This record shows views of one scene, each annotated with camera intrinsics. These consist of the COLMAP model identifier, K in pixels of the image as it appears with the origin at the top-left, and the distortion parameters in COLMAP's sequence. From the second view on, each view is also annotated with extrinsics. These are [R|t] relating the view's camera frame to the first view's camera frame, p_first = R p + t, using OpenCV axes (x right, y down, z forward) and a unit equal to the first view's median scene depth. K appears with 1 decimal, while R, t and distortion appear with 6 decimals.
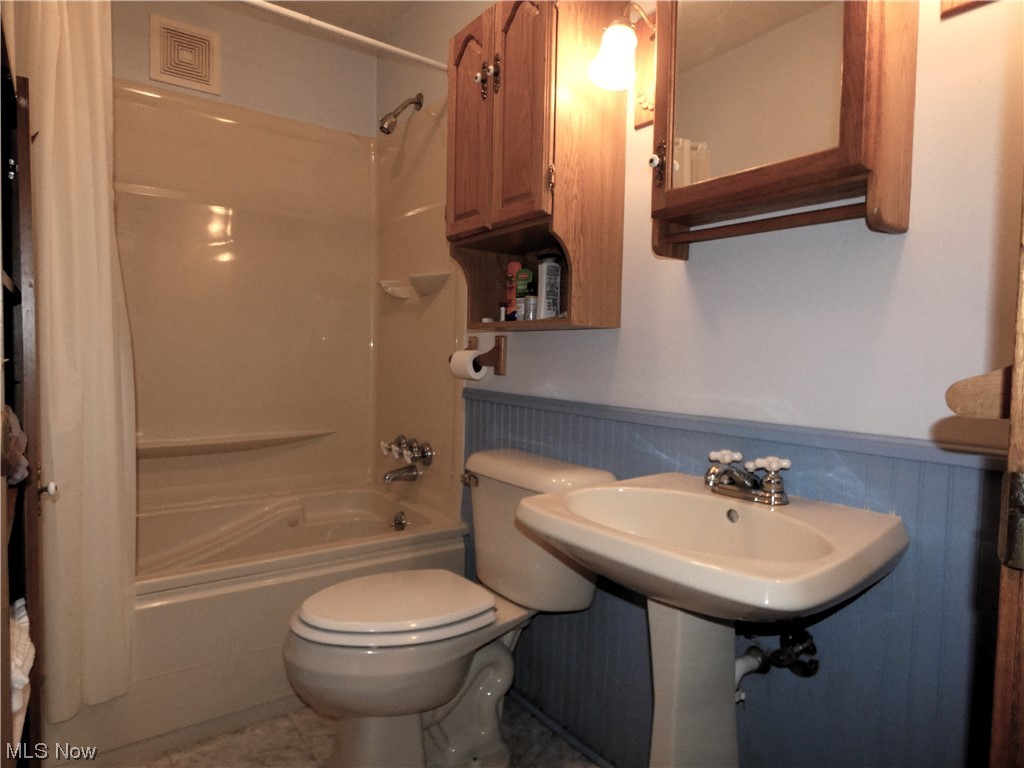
lens RADIAL K [[623.0, 0, 511.4], [0, 623.0, 381.2], [0, 0, 1]] dist [-0.015785, 0.000699]
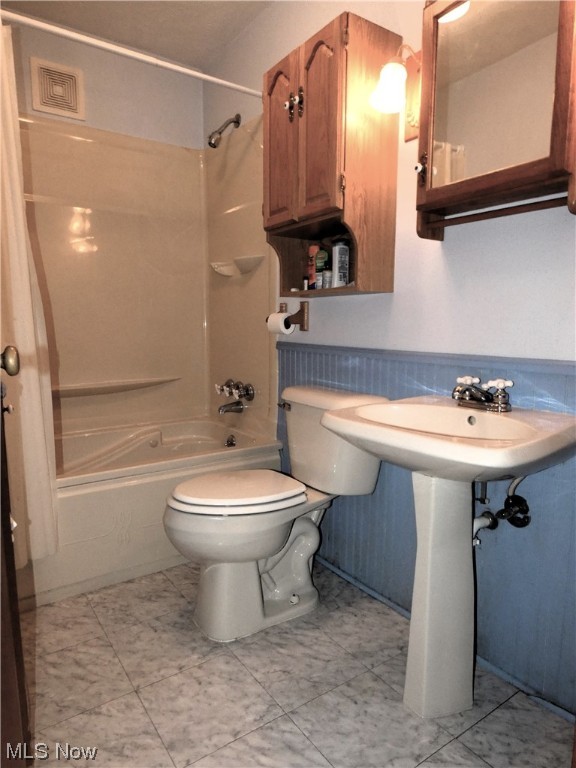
lens RADIAL K [[488.0, 0, 286.6], [0, 488.0, 391.9], [0, 0, 1]] dist [0.003102, 0.004793]
pose [[0.998889, -0.019274, -0.043011, -0.017669], [0.023678, 0.994257, 0.104370, 0.013765], [0.040753, -0.105272, 0.993608, -0.098120]]
